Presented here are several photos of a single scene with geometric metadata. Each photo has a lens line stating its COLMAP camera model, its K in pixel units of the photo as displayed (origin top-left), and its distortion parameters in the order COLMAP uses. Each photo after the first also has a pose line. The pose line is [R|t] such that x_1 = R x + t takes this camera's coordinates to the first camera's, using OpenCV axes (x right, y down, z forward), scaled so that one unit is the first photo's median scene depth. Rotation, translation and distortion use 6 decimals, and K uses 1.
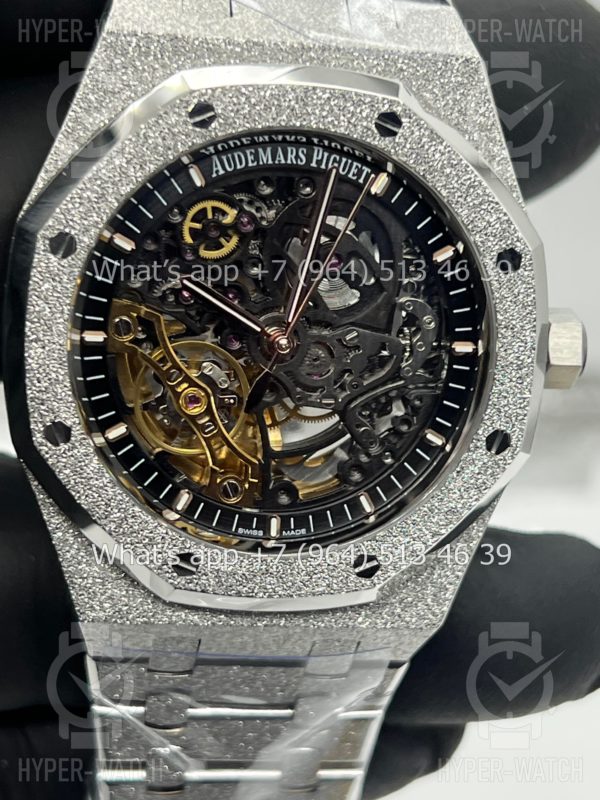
lens RADIAL K [[1864.0, 0, 300.0], [0, 1864.0, 400.0], [0, 0, 1]] dist [0.174187, 0.214425]
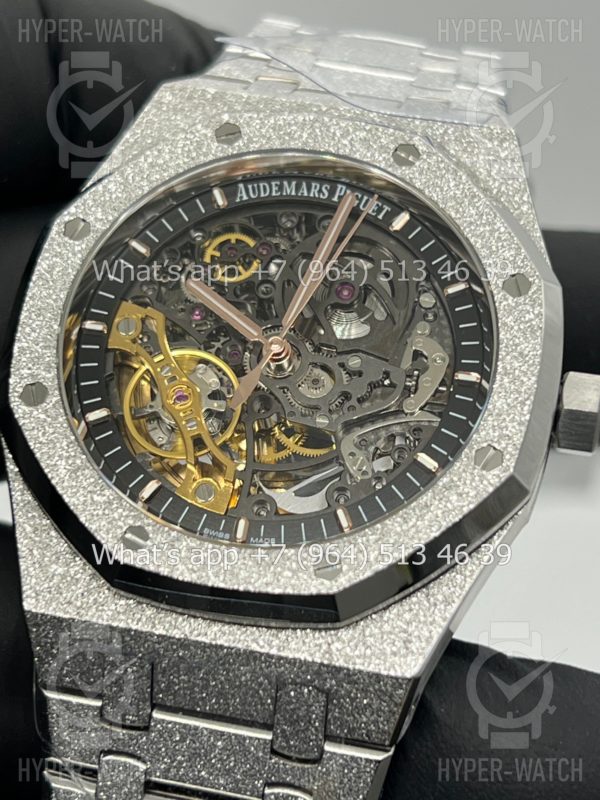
lens RADIAL K [[1864.0, 0, 300.0], [0, 1864.0, 400.0], [0, 0, 1]] dist [0.174187, 0.214425]
pose [[0.961398, 0.030023, -0.273518, 0.271815], [-0.168442, 0.850229, -0.498736, 0.481065], [0.217579, 0.525556, 0.822466, 0.211047]]
